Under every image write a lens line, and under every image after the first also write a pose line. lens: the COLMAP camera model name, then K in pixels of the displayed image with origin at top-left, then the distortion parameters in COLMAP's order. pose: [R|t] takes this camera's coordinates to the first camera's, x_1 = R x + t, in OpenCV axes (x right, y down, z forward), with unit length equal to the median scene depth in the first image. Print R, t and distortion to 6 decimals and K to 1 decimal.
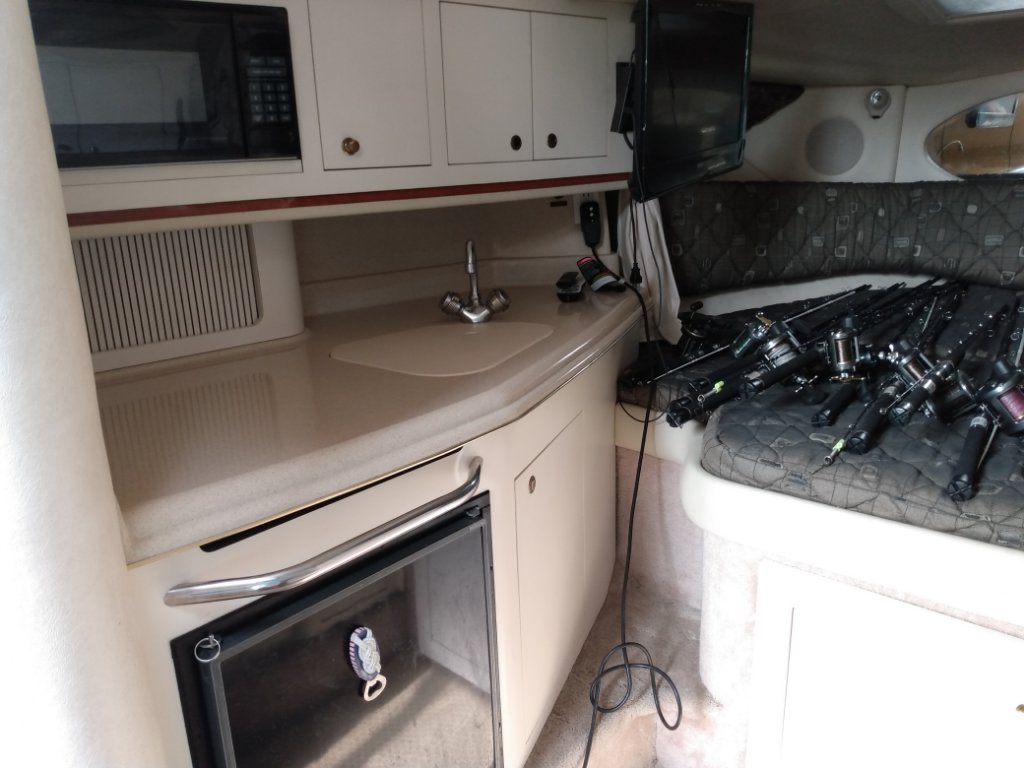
lens RADIAL K [[792.9, 0, 512.0], [0, 792.9, 384.0], [0, 0, 1]] dist [0.067687, -0.074354]
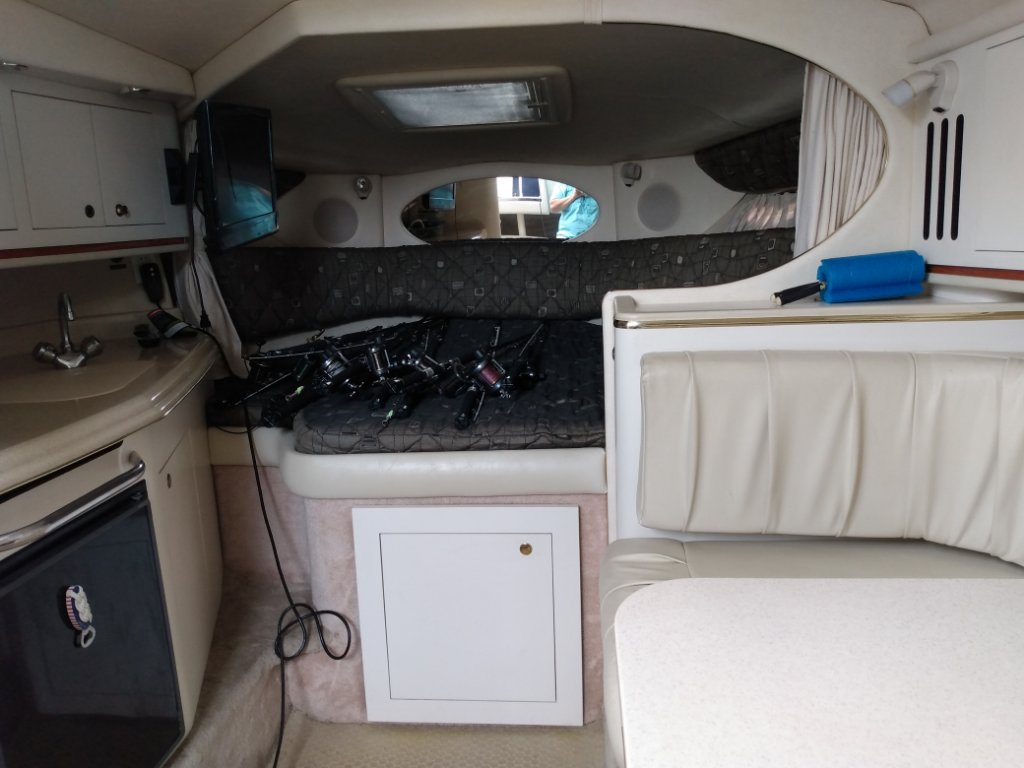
lens RADIAL K [[866.4, 0, 512.0], [0, 866.4, 384.0], [0, 0, 1]] dist [0.096055, -0.273767]
pose [[0.824990, -0.105417, 0.555229, -0.199874], [0.169757, 0.983304, -0.065541, 0.117934], [-0.539049, 0.148324, 0.829111, -0.307038]]
